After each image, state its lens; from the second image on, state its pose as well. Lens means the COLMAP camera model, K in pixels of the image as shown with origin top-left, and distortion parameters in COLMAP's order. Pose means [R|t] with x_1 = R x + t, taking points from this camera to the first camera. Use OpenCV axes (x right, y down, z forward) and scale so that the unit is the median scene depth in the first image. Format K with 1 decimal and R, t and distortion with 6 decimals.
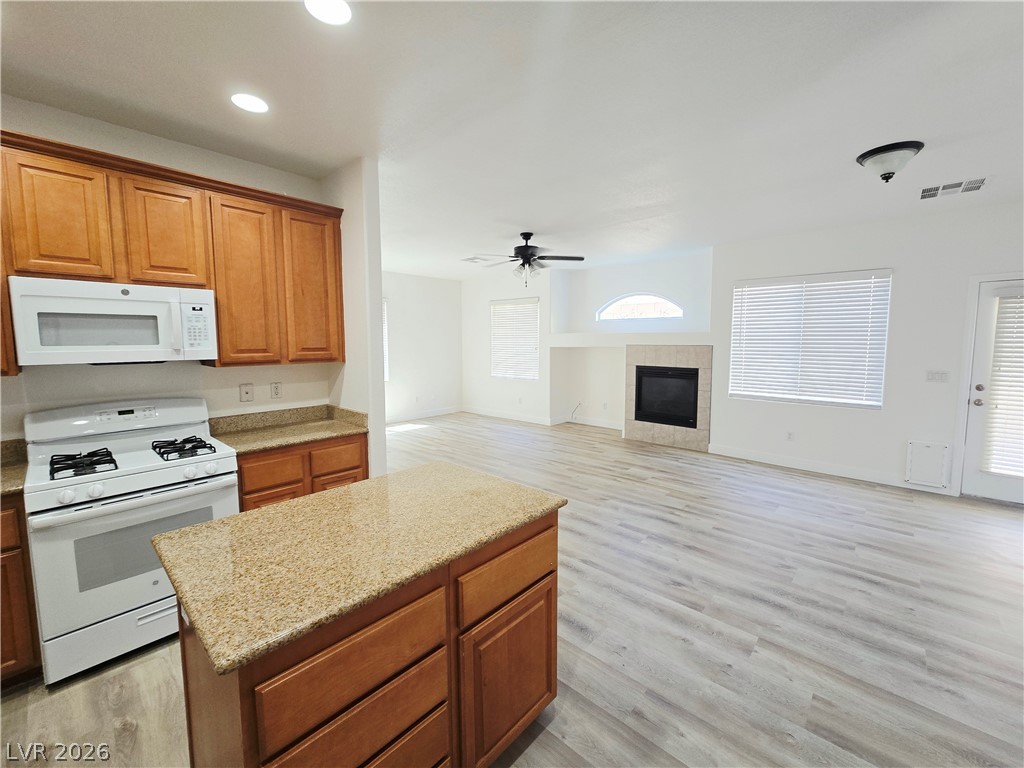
lens RADIAL K [[421.9, 0, 514.3], [0, 421.9, 378.3], [0, 0, 1]] dist [-0.000628, 0.000288]
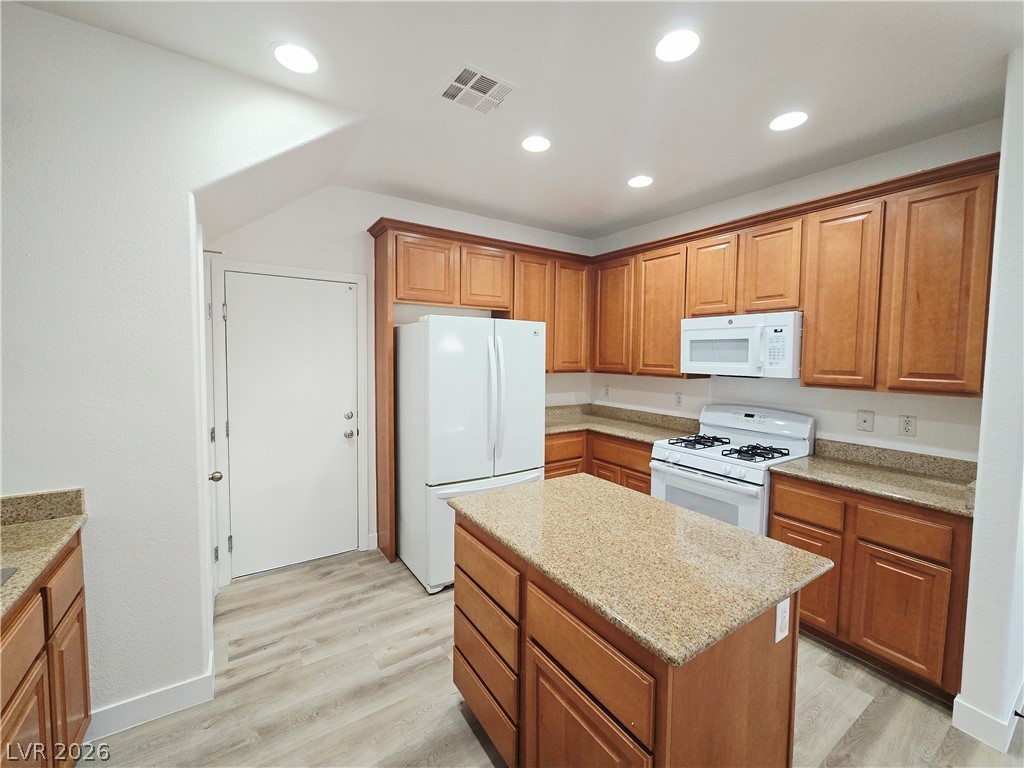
lens RADIAL K [[421.9, 0, 514.5], [0, 421.9, 377.9], [0, 0, 1]] dist [-0.000628, 0.000288]
pose [[-0.241799, 0.055675, -0.968728, 0.443711], [-0.100777, 0.991513, 0.082139, -0.061236], [0.965079, 0.117487, -0.234136, 0.579261]]
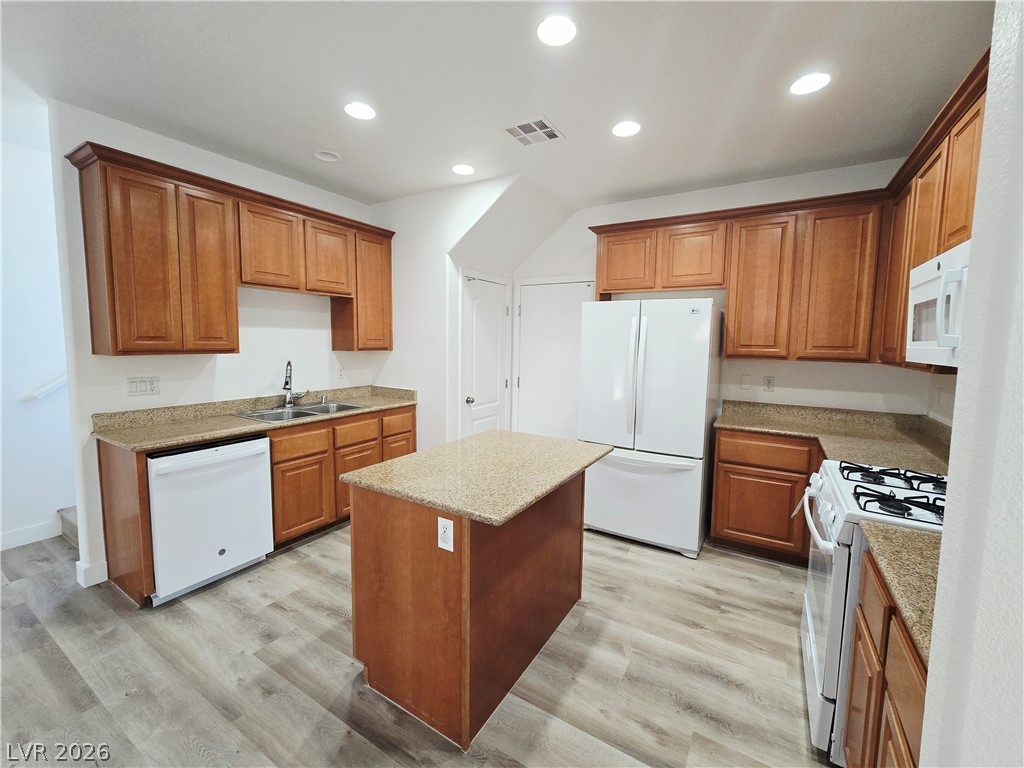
lens RADIAL K [[421.9, 0, 511.5], [0, 421.9, 379.1], [0, 0, 1]] dist [-0.000628, 0.000288]
pose [[-0.981600, 0.003539, -0.190917, -0.063822], [-0.031833, 0.982804, 0.181888, -0.105514], [0.188277, 0.184619, -0.964607, 1.353261]]
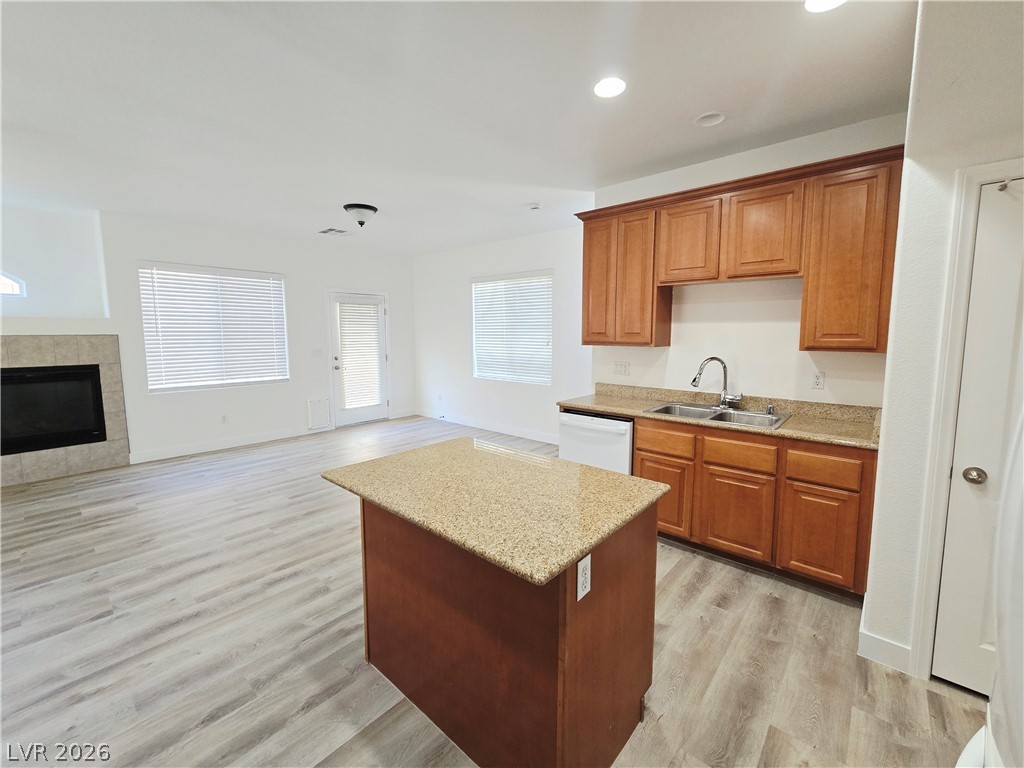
lens RADIAL K [[421.9, 0, 520.8], [0, 421.9, 374.6], [0, 0, 1]] dist [-0.000628, 0.000288]
pose [[-0.031964, -0.102013, 0.994269, -0.829324], [0.091973, 0.990257, 0.104558, -0.031790], [-0.995248, 0.094788, -0.022271, 0.542380]]
